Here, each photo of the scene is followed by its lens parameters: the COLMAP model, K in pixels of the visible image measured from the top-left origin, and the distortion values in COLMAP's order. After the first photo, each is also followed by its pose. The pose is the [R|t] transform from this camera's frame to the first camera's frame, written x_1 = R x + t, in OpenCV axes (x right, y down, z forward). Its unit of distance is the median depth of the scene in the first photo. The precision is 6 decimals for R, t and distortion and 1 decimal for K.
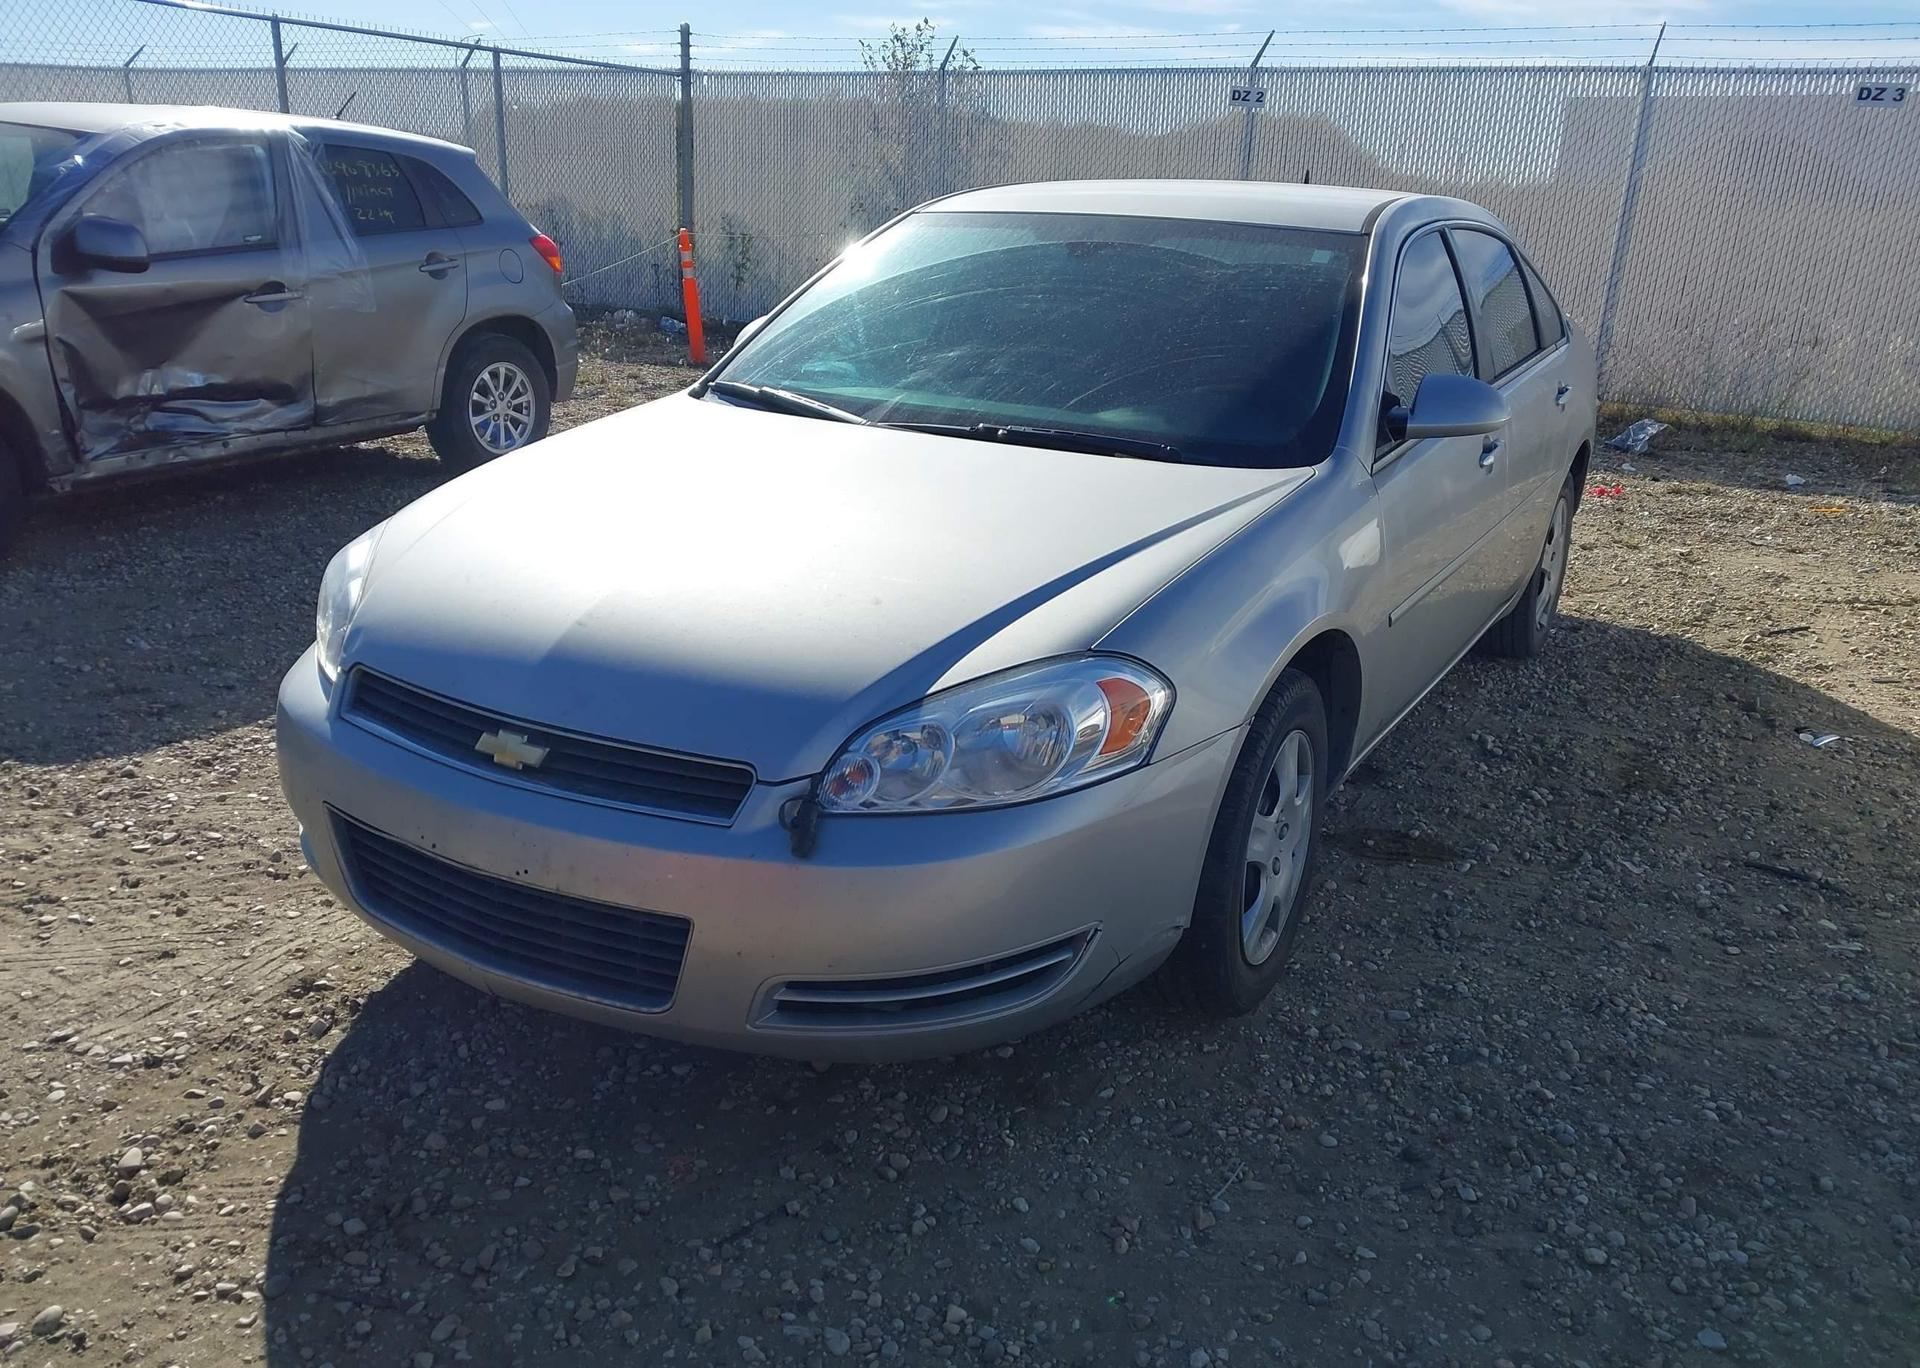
lens RADIAL K [[1498.2, 0, 956.1], [0, 1498.2, 699.8], [0, 0, 1]] dist [0.023050, -0.016391]
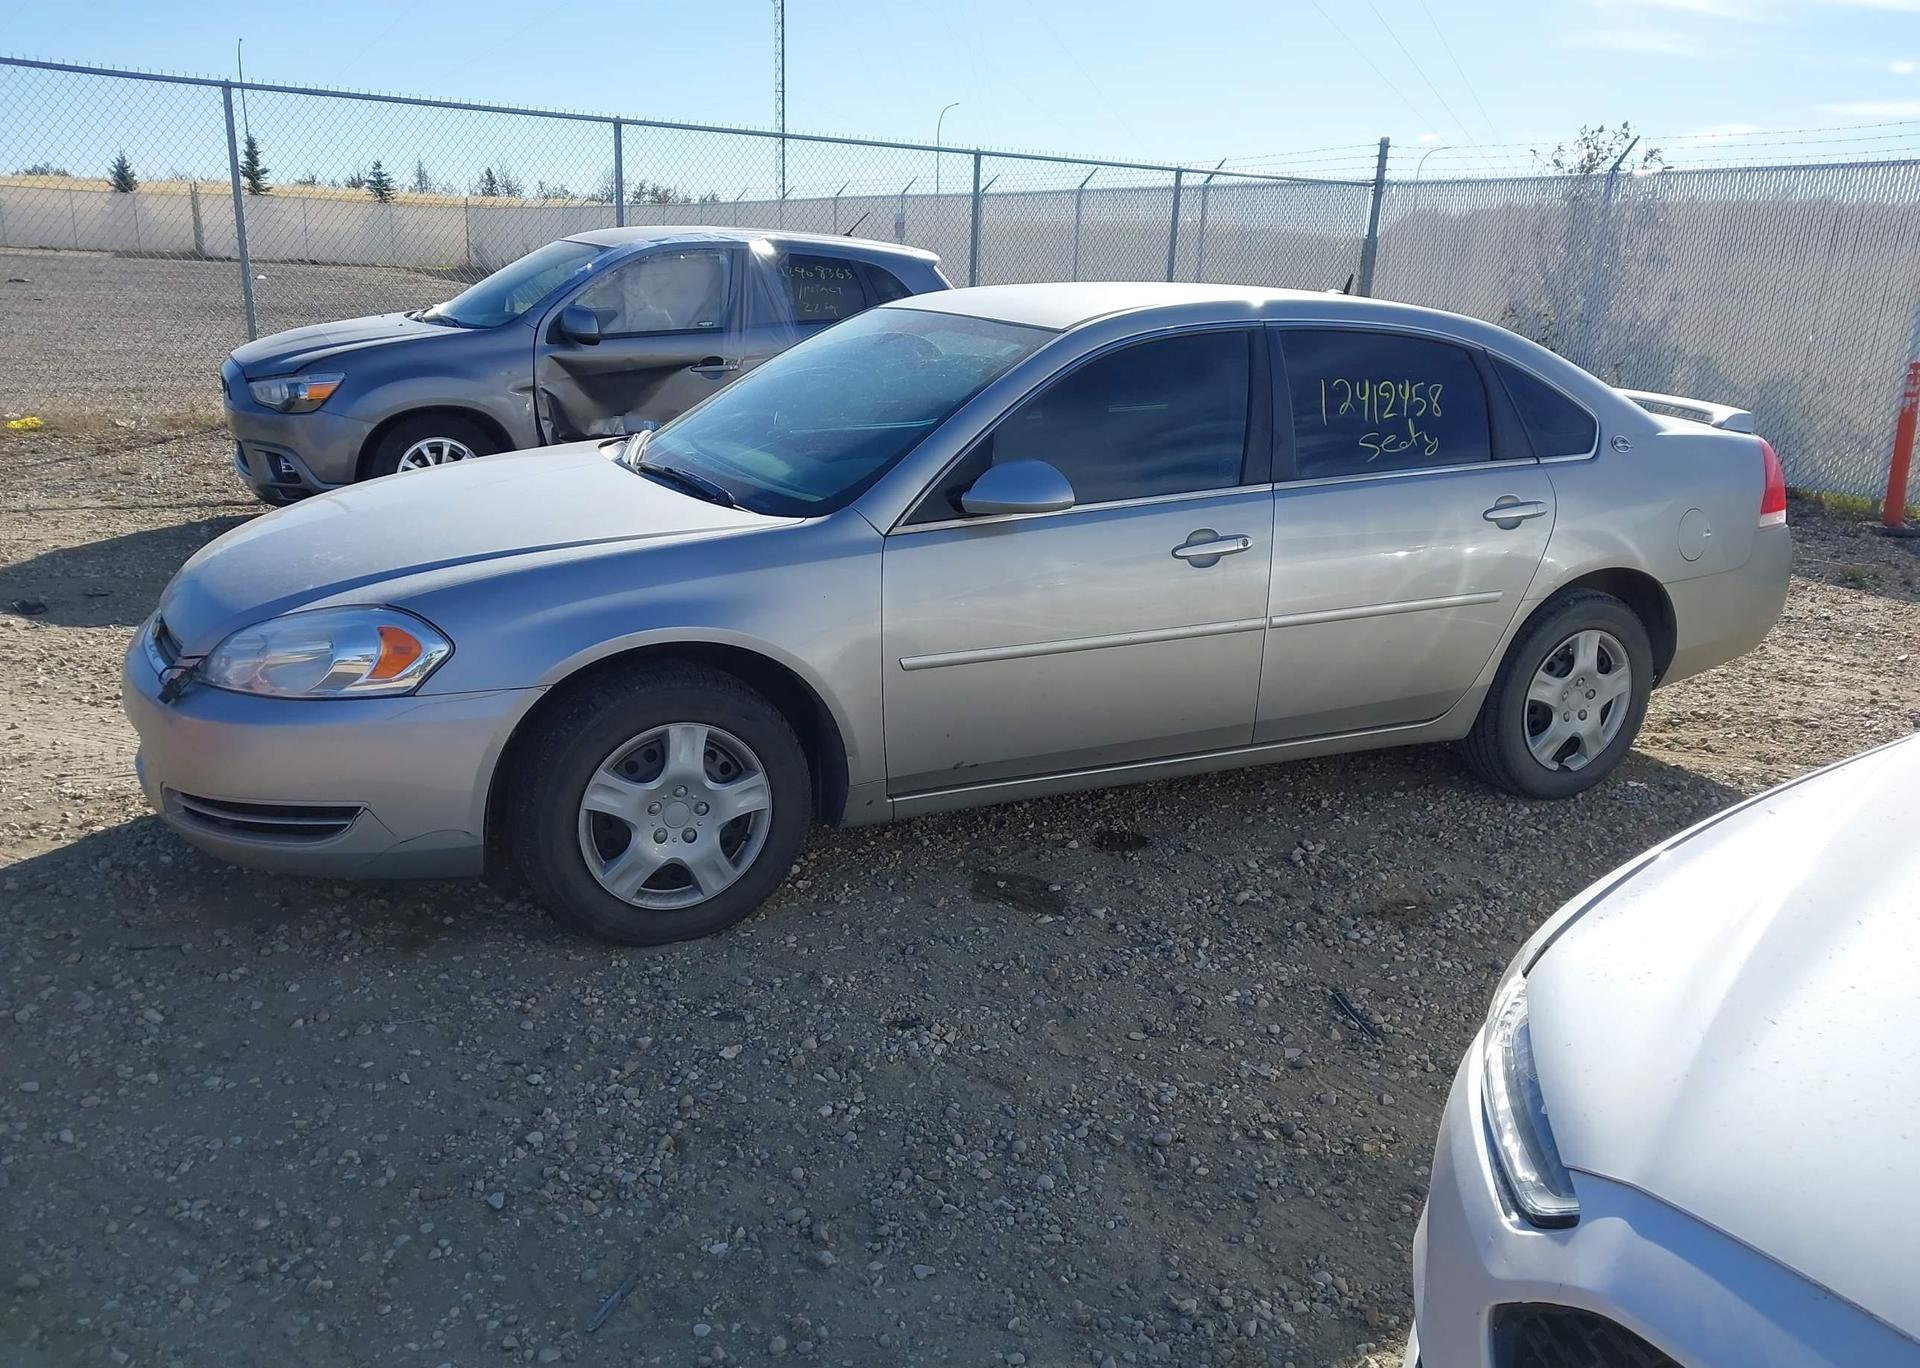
lens RADIAL K [[1498.2, 0, 974.6], [0, 1498.2, 677.6], [0, 0, 1]] dist [0.023050, -0.016391]
pose [[0.837093, 0.144920, -0.527516, 0.468660], [-0.184784, 0.982503, -0.023311, -0.013205], [0.514908, 0.116990, 0.849225, 0.034892]]
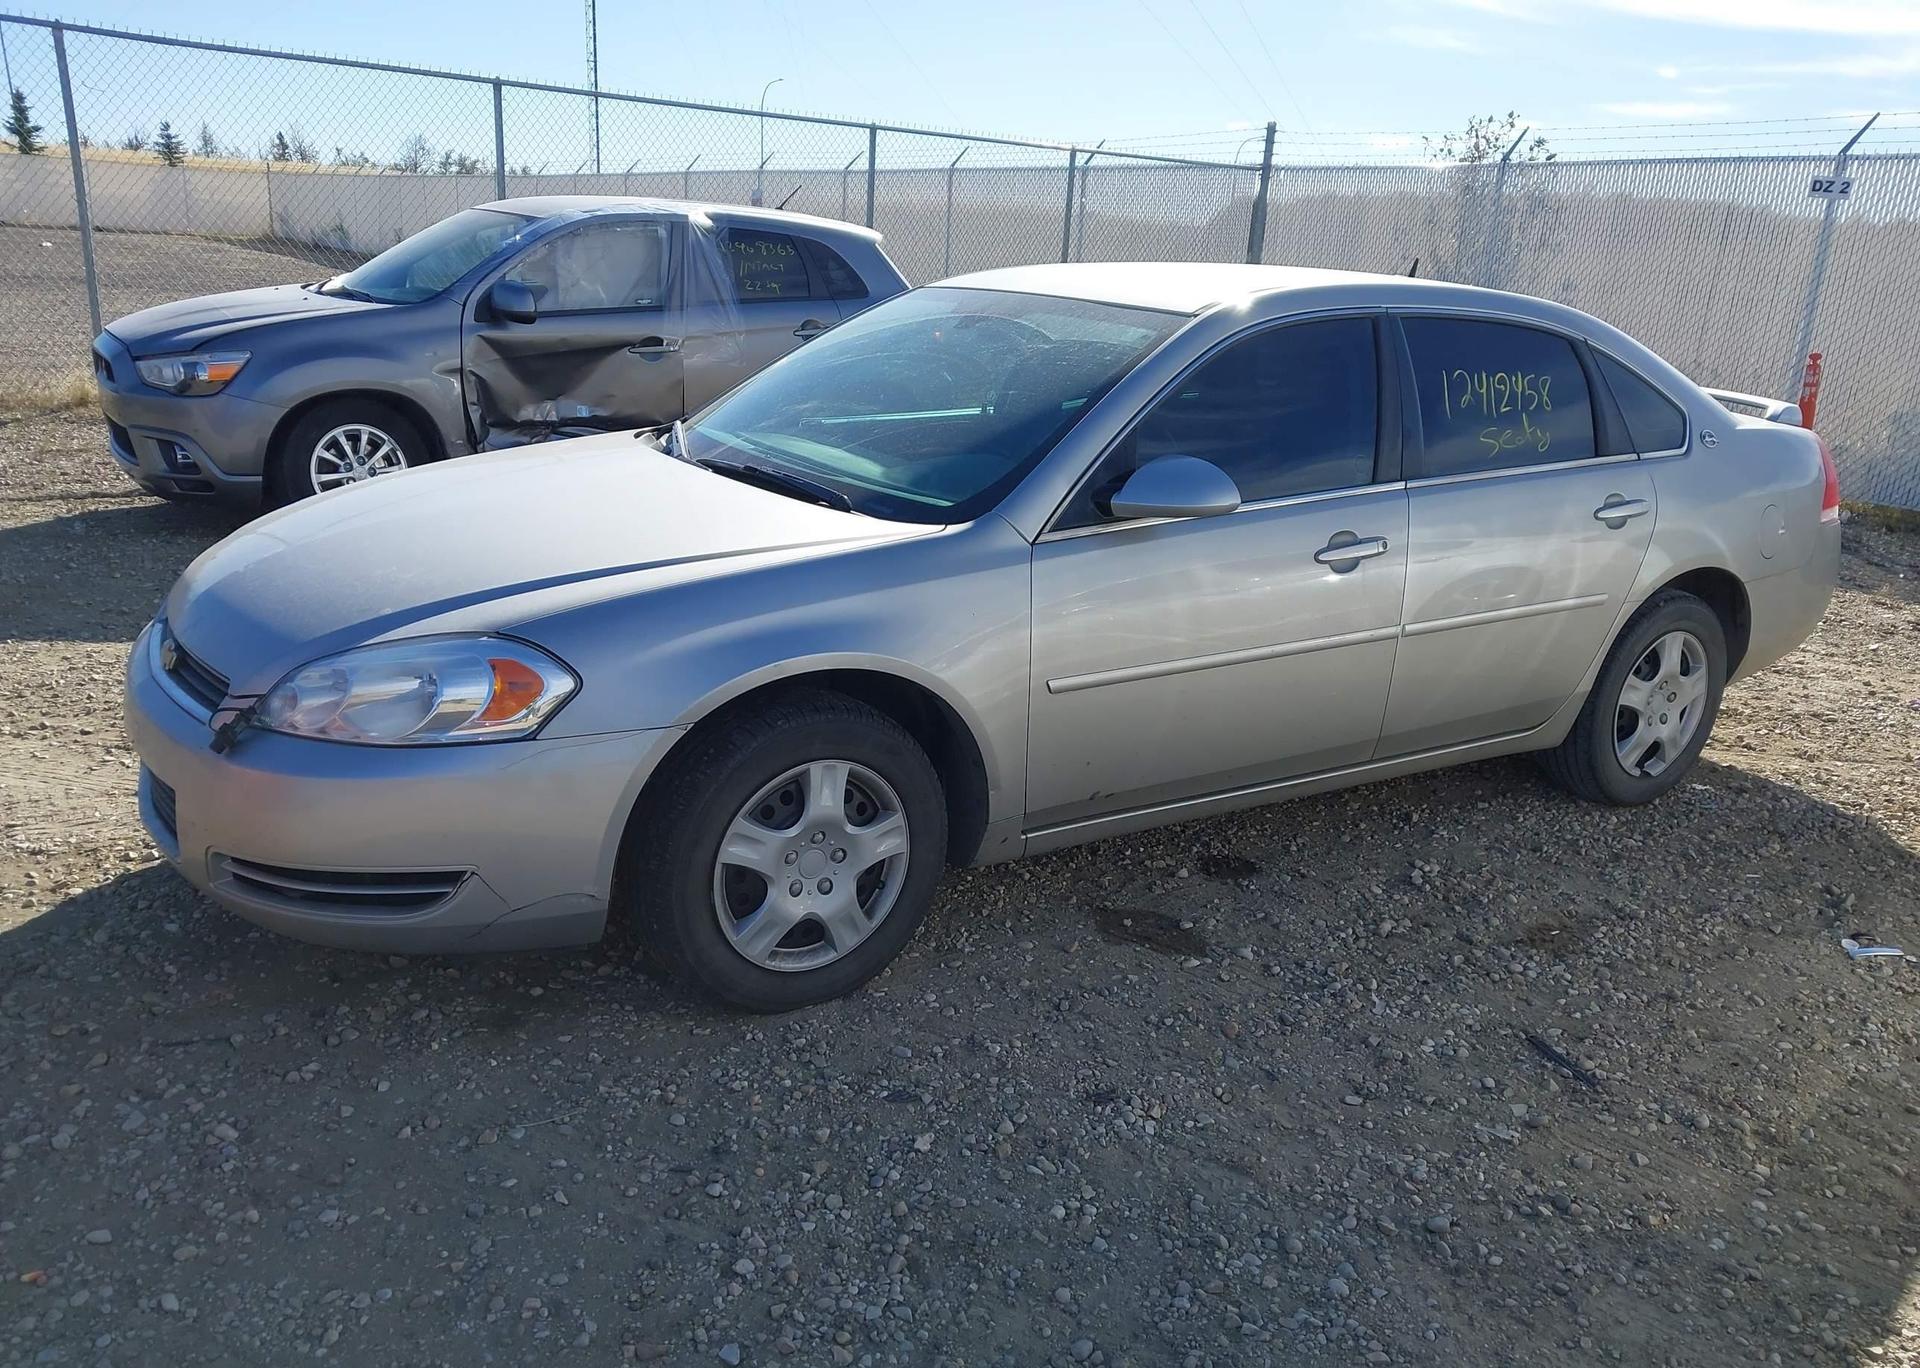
lens RADIAL K [[1498.2, 0, 955.3], [0, 1498.2, 675.0], [0, 0, 1]] dist [0.023050, -0.016391]
pose [[0.892303, 0.137134, -0.430104, 0.326402], [-0.167138, 0.985396, -0.032565, -0.008099], [0.419357, 0.100945, 0.902192, 0.029293]]
